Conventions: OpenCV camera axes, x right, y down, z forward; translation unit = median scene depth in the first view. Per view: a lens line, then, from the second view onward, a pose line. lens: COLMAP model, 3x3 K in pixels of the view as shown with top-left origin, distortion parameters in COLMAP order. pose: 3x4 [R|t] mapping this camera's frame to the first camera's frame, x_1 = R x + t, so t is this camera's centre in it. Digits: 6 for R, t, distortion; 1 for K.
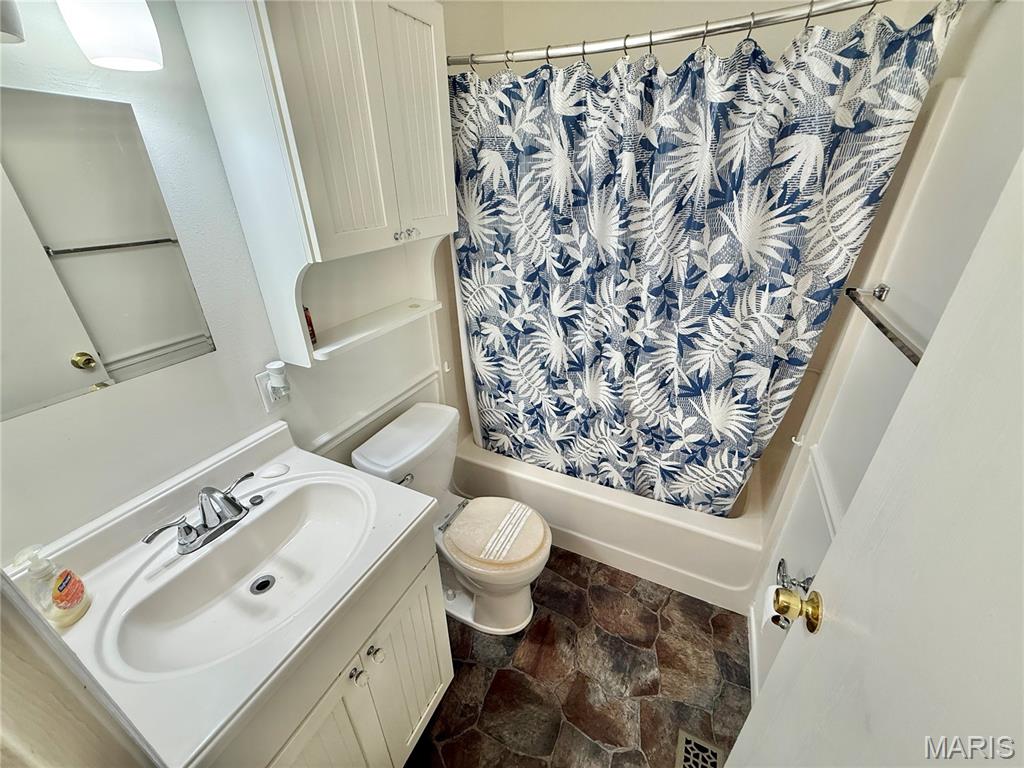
lens RADIAL K [[407.5, 0, 509.7], [0, 407.5, 386.7], [0, 0, 1]] dist [0.000389, 0.000026]
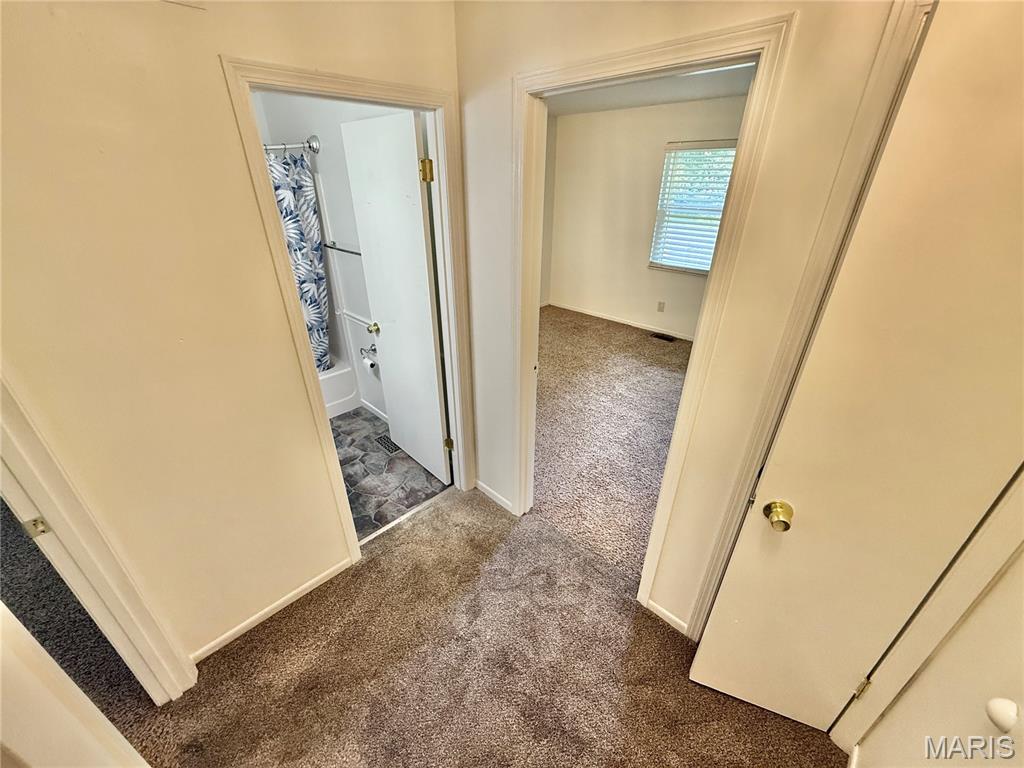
lens RADIAL K [[407.5, 0, 509.7], [0, 407.5, 386.7], [0, 0, 1]] dist [0.000389, 0.000026]
pose [[0.316677, -0.423471, 0.848757, -1.163249], [0.427056, 0.862641, 0.271061, 0.289217], [-0.846959, 0.276627, 0.454024, -0.796795]]
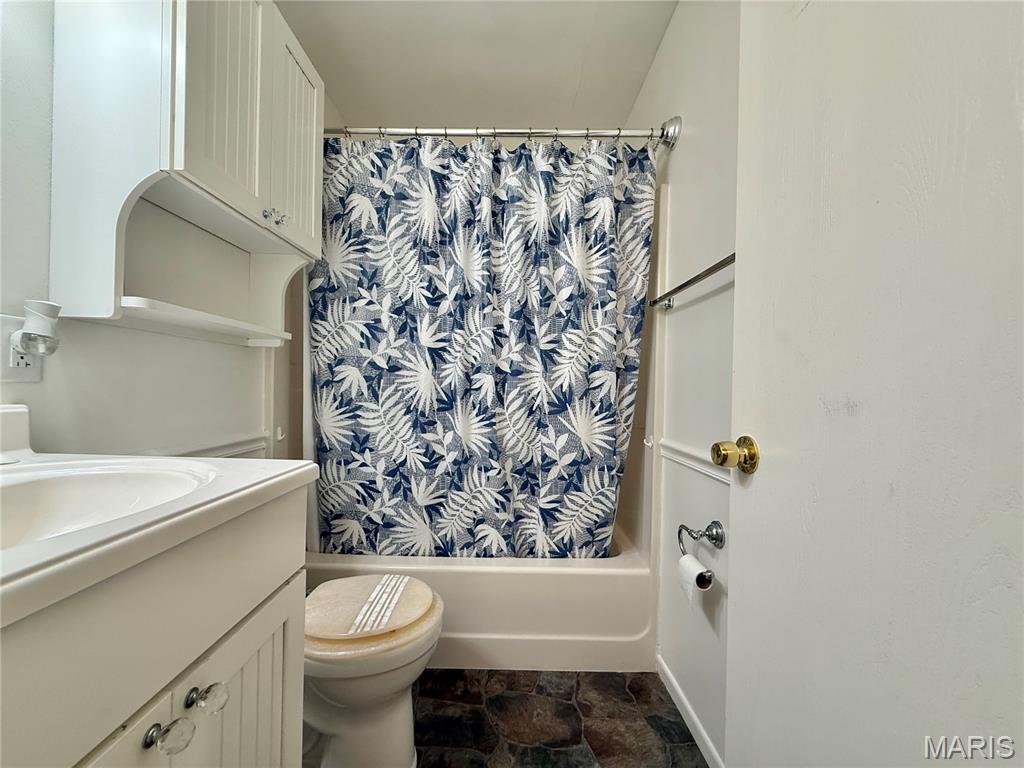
lens RADIAL K [[407.5, 0, 509.7], [0, 407.5, 386.7], [0, 0, 1]] dist [0.000389, 0.000026]
pose [[0.894644, 0.033495, 0.445523, -0.155718], [0.172818, 0.893623, -0.414213, 0.399380], [-0.412004, 0.447567, 0.793685, 0.182919]]
